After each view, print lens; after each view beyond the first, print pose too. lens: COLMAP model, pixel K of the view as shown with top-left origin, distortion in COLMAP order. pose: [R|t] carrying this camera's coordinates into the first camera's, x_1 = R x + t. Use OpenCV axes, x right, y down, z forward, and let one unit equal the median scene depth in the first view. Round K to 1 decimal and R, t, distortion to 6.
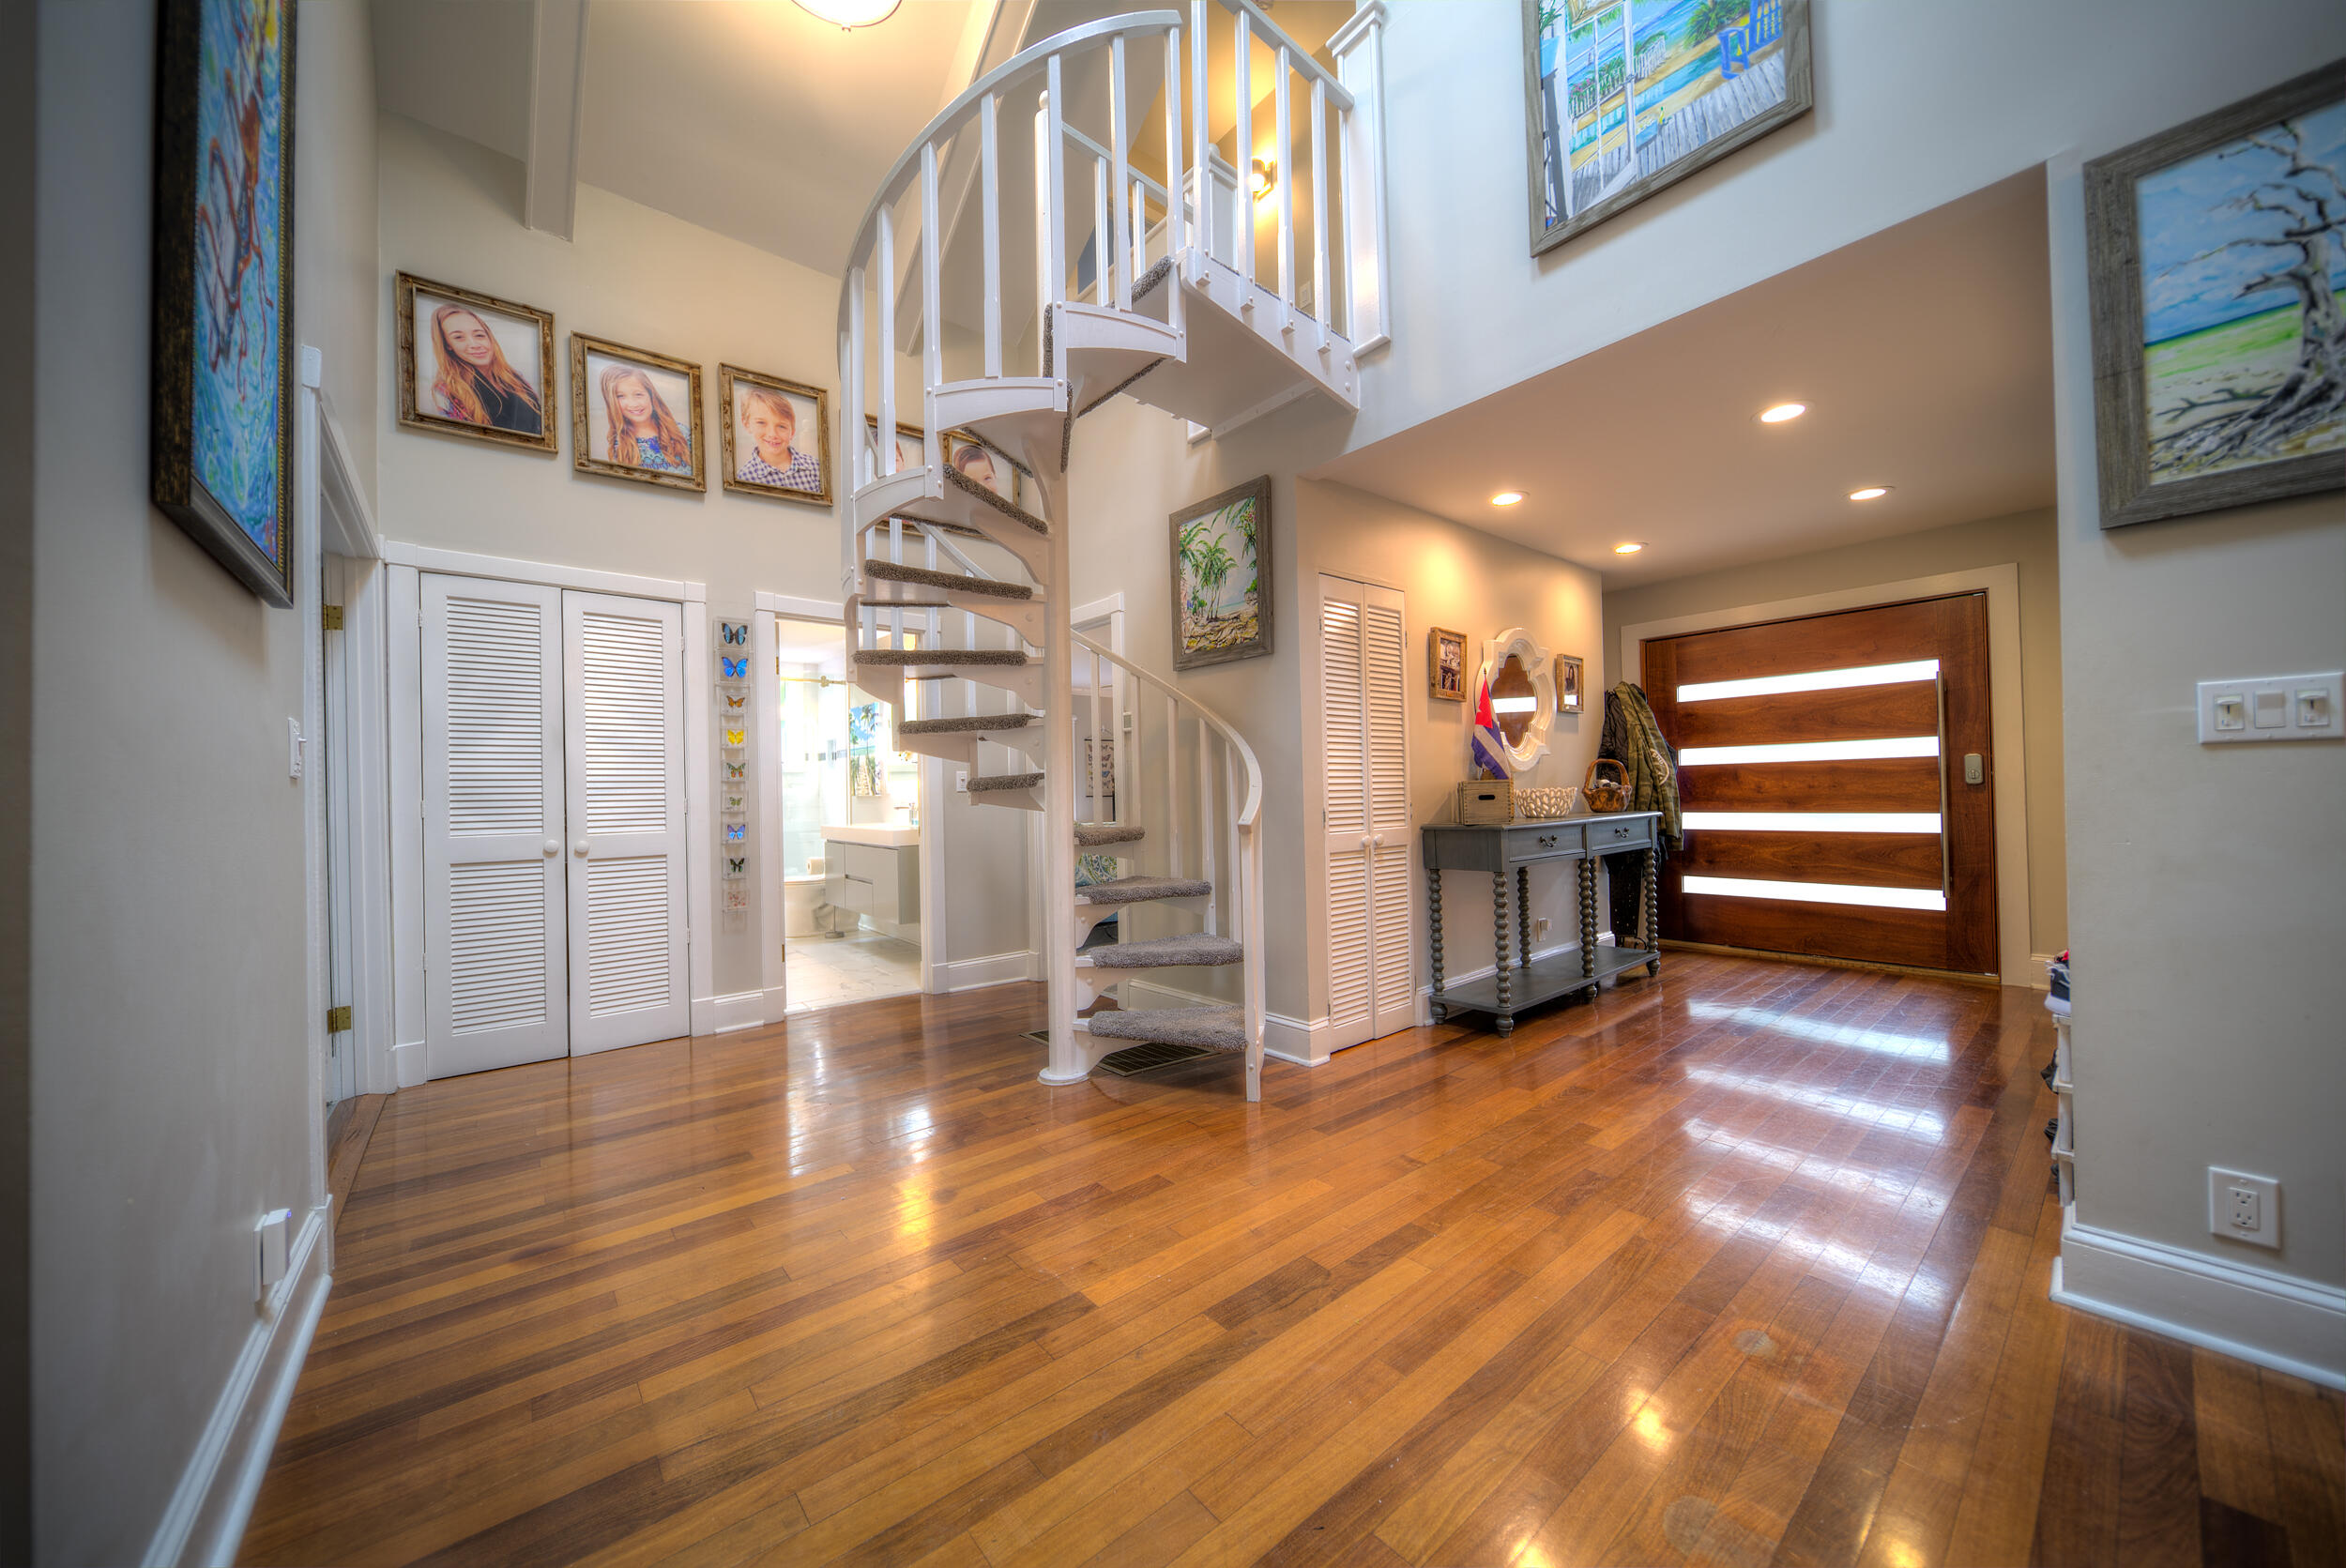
lens RADIAL K [[819.1, 0, 1175.2], [0, 819.1, 786.9], [0, 0, 1]] dist [-0.000127, -0.002027]
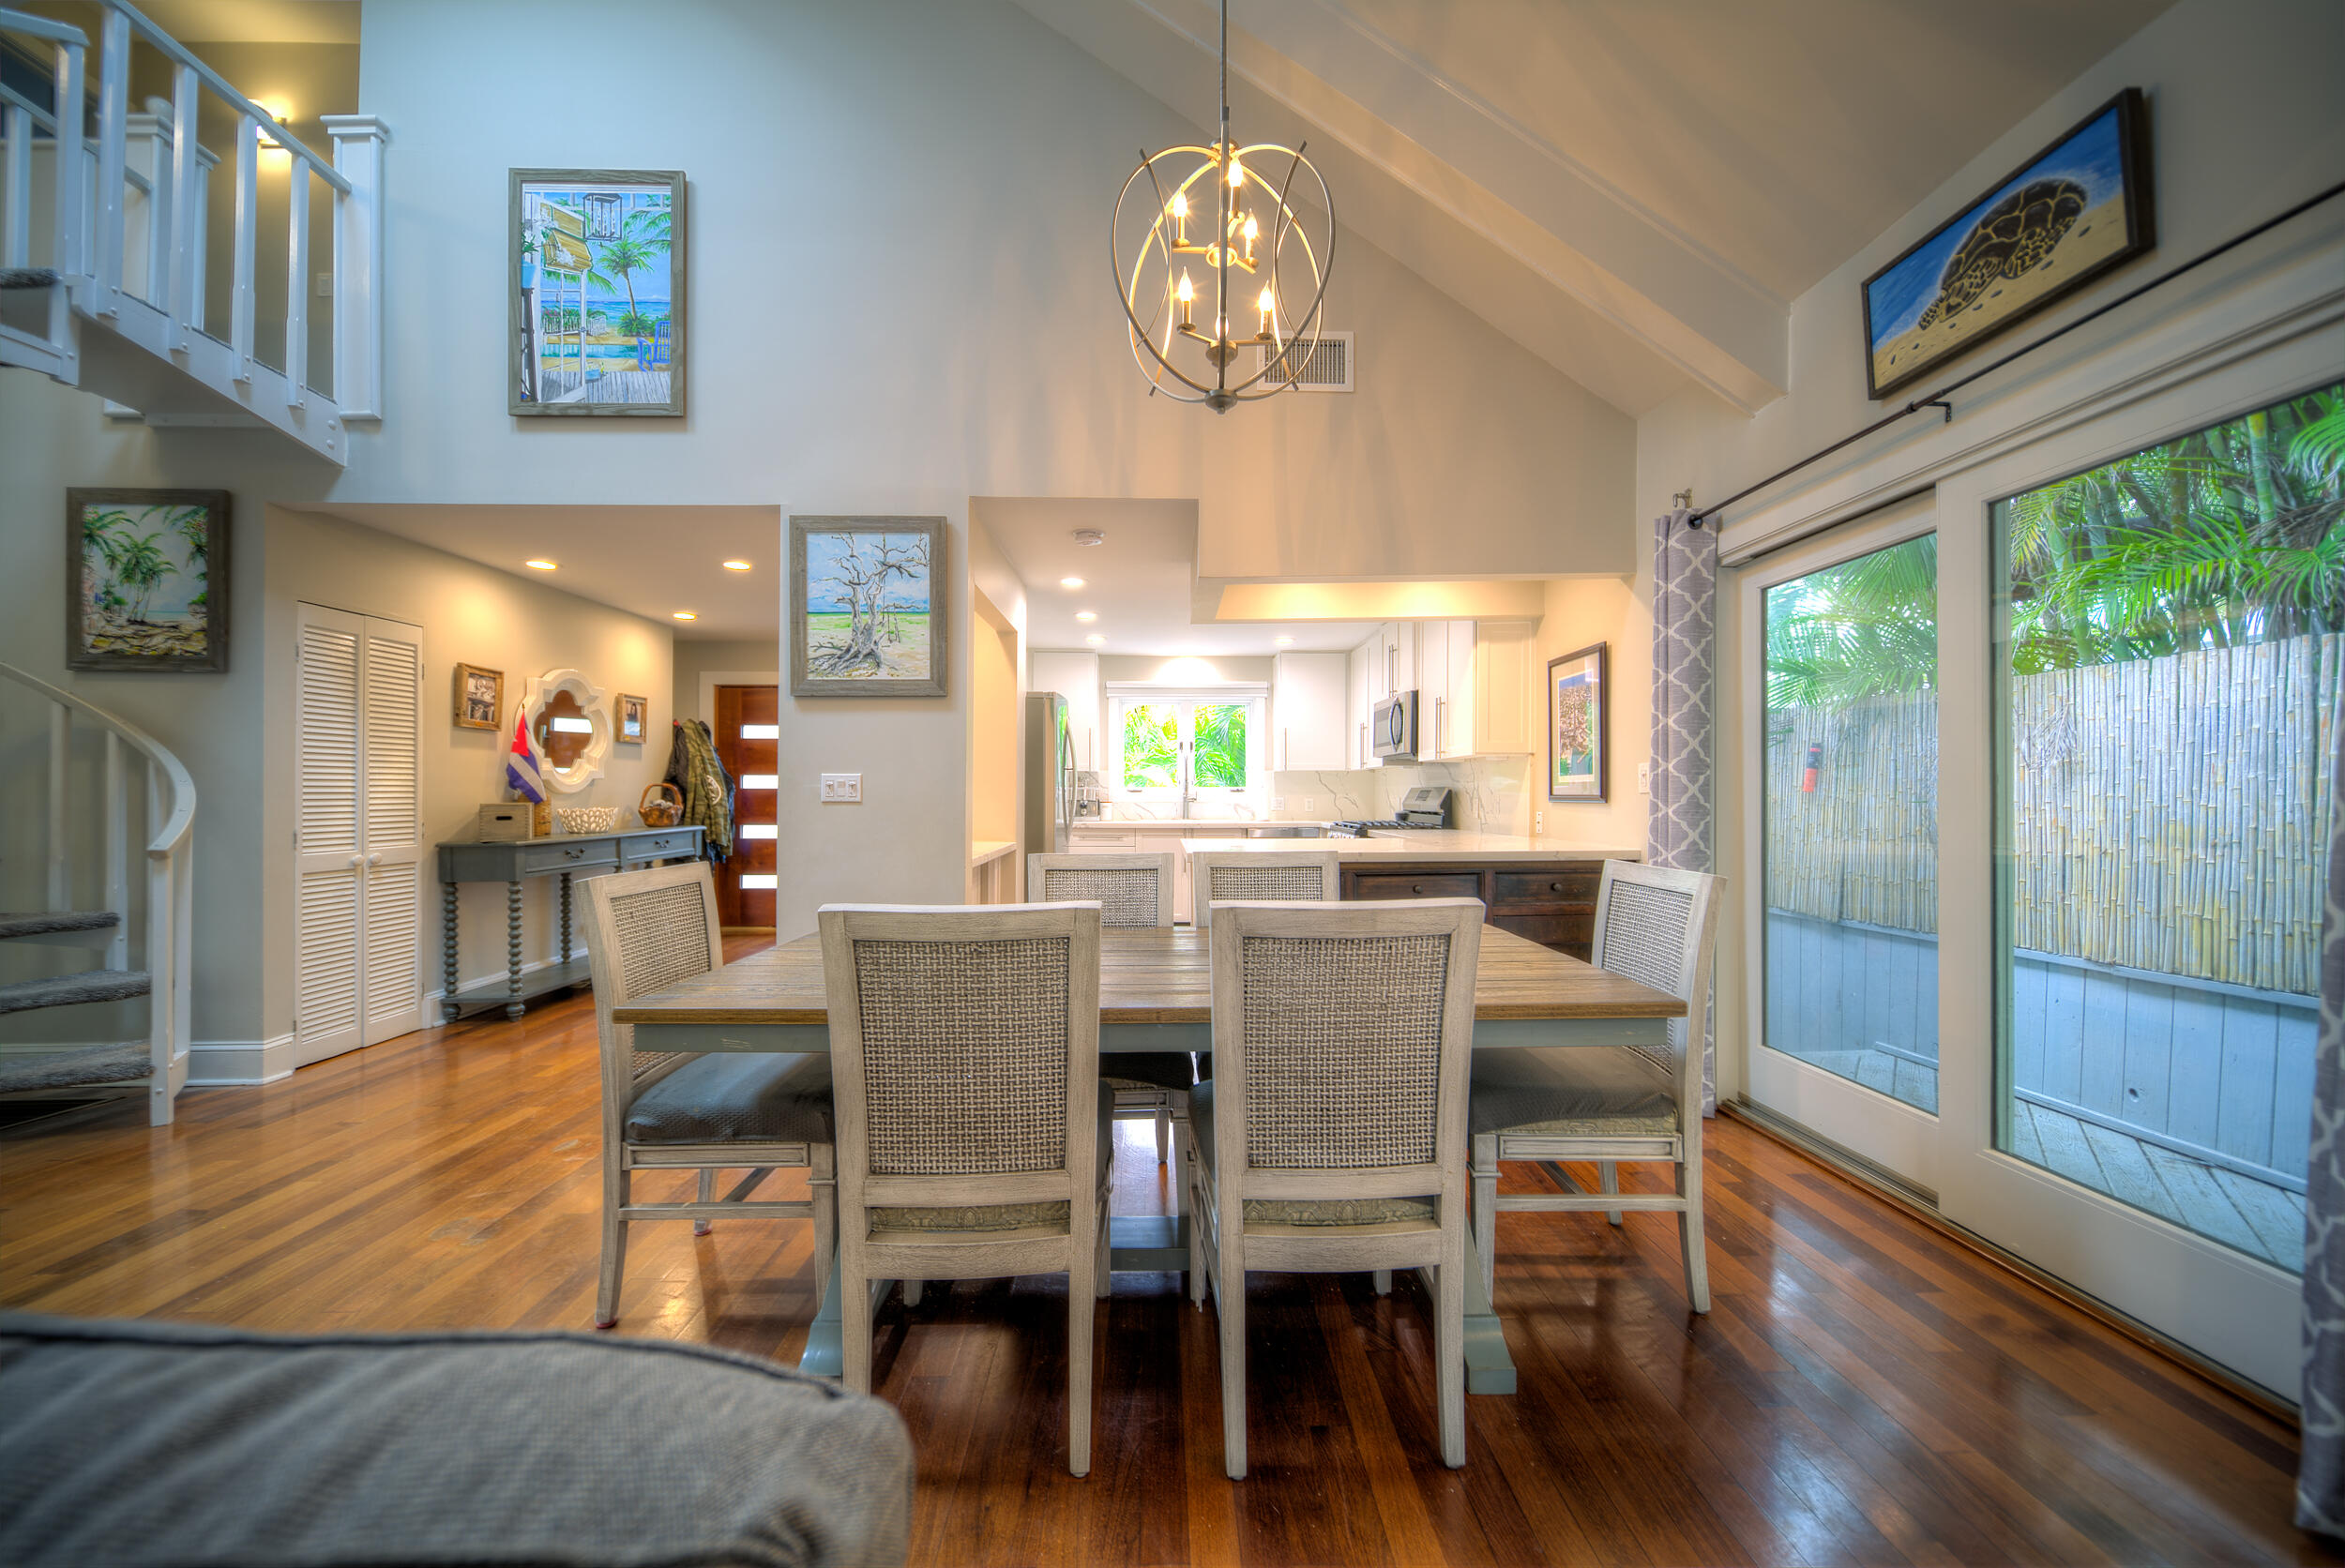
lens RADIAL K [[818.7, 0, 1174.7], [0, 818.7, 786.9], [0, 0, 1]] dist [-0.000127, -0.002027]
pose [[0.620183, 0.027324, 0.783981, 0.057167], [-0.023101, 0.999596, -0.016564, -0.033938], [-0.784117, -0.007838, 0.620564, -0.462693]]
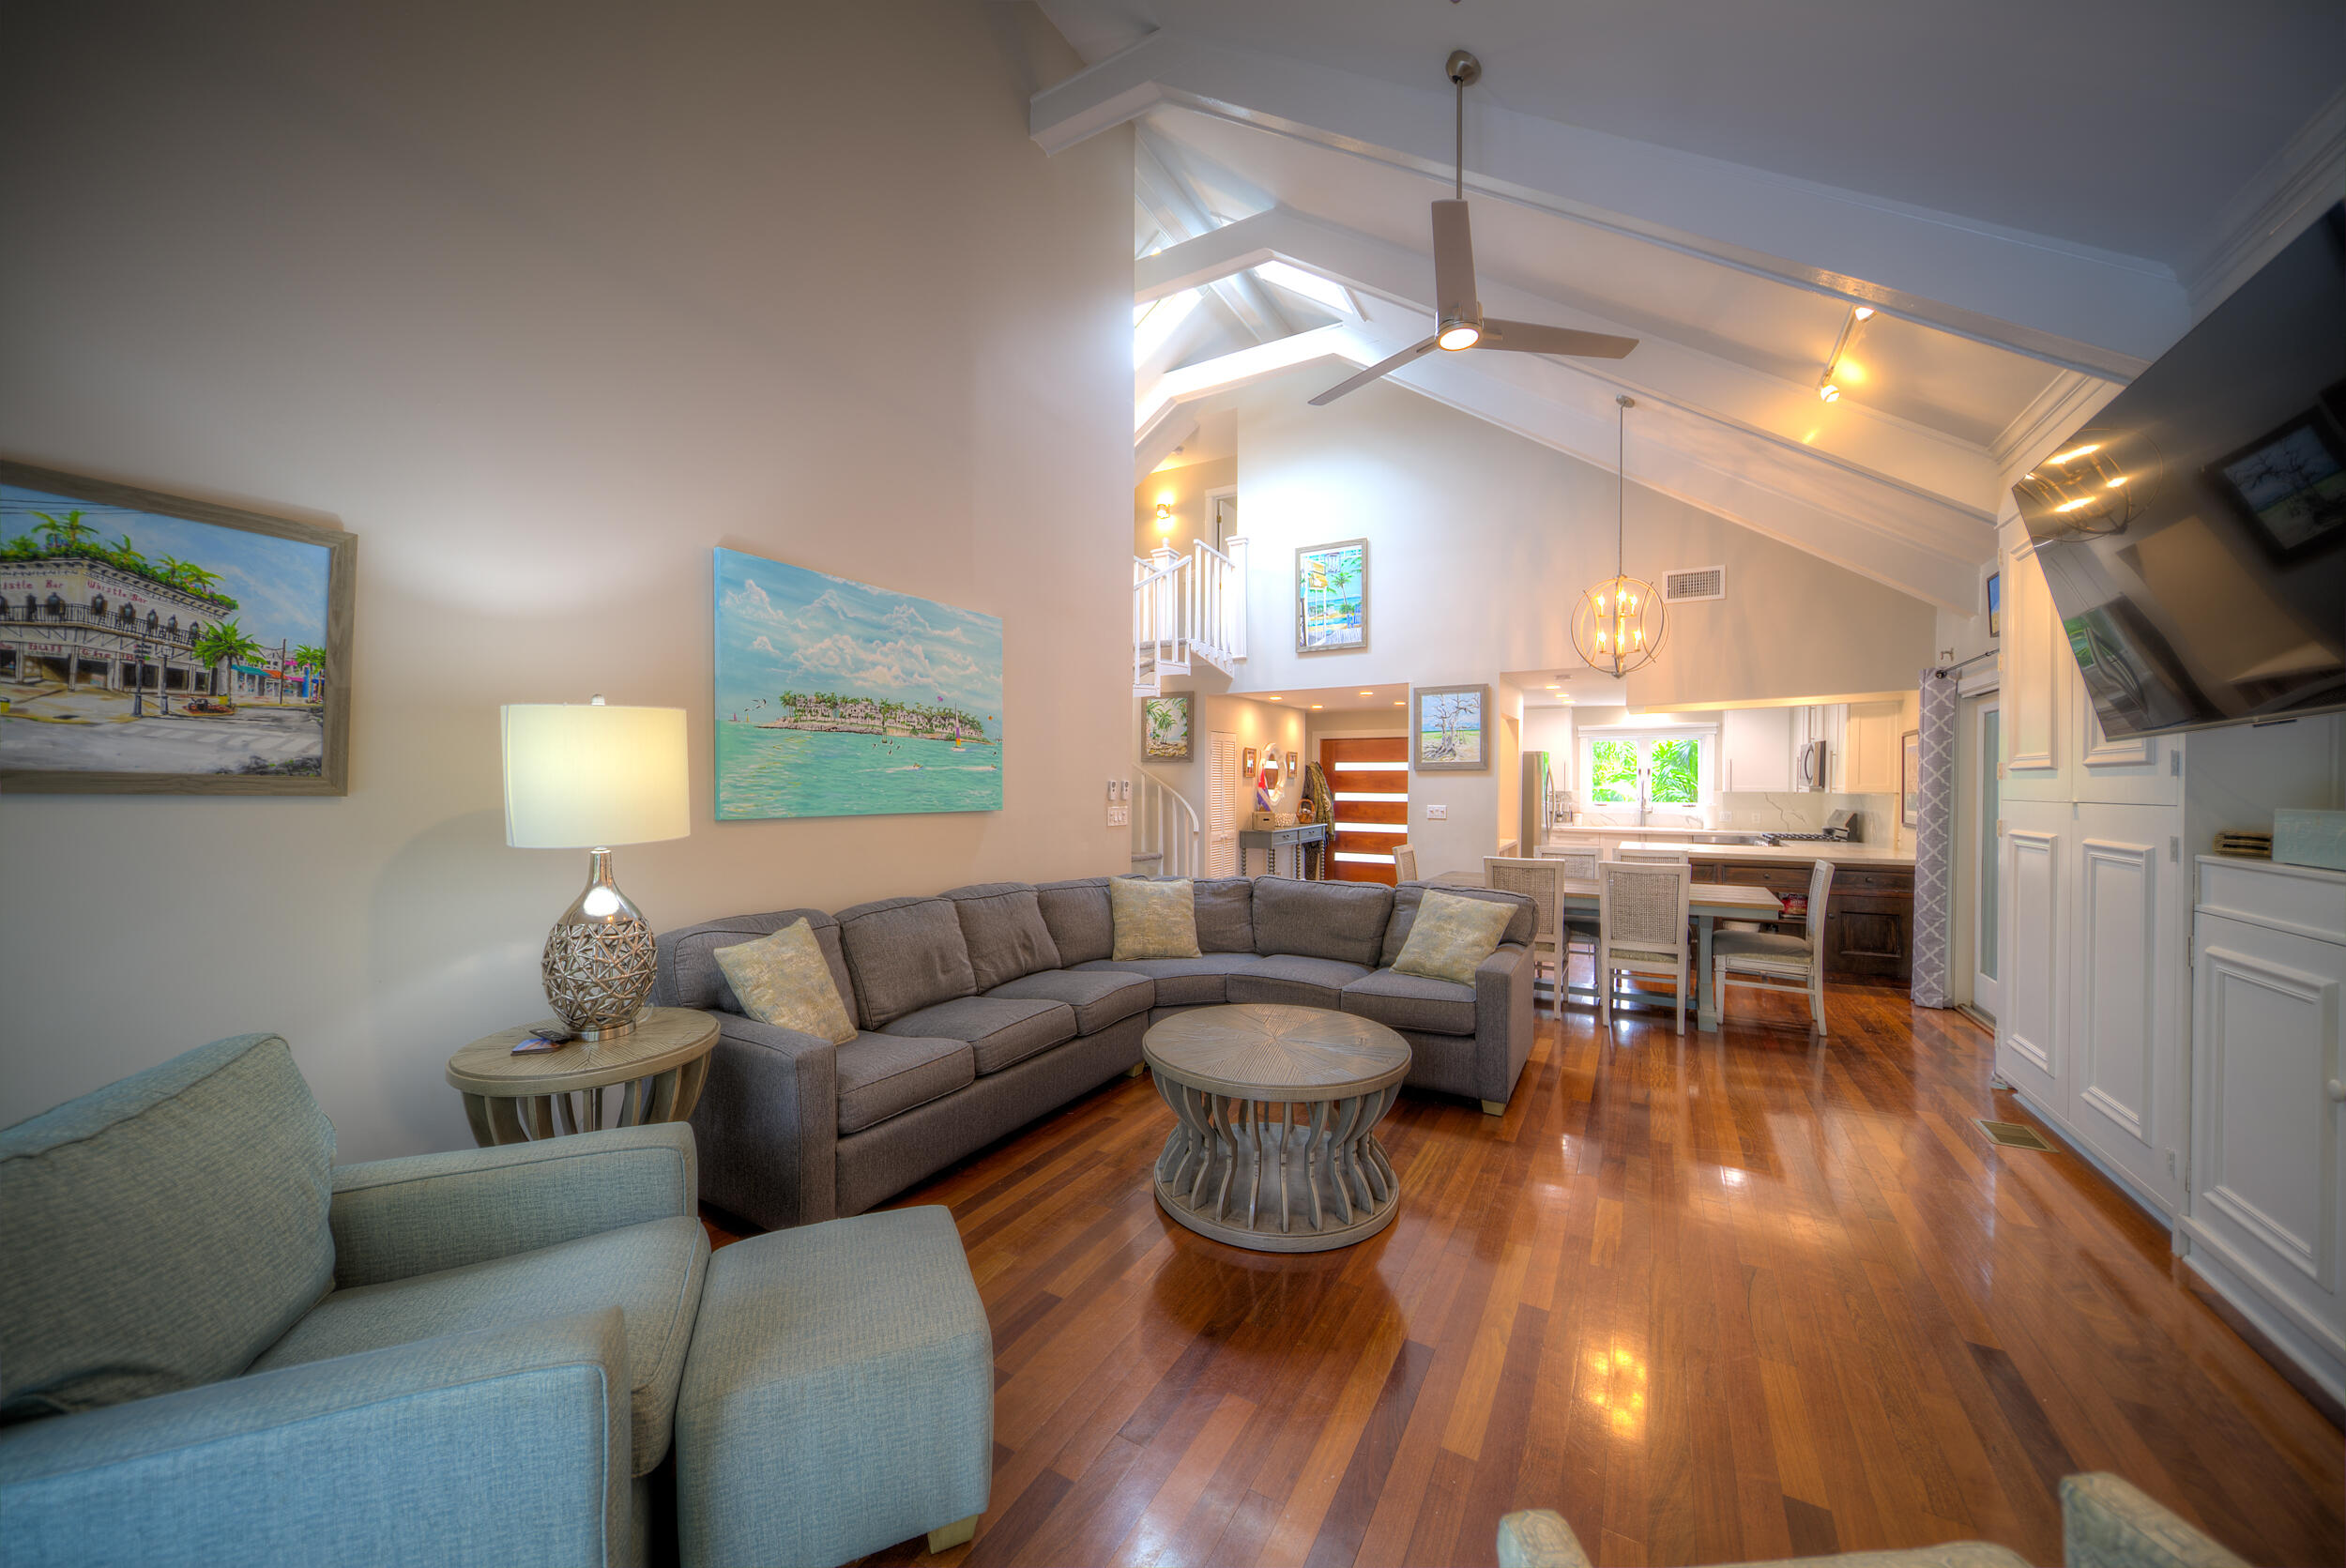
lens RADIAL K [[819.1, 0, 1175.2], [0, 819.1, 786.9], [0, 0, 1]] dist [-0.000127, -0.002027]
pose [[0.938654, 0.023734, 0.344042, -0.741072], [-0.028559, 0.999552, 0.008962, -0.100877], [-0.343675, -0.018237, 0.938912, -1.251726]]
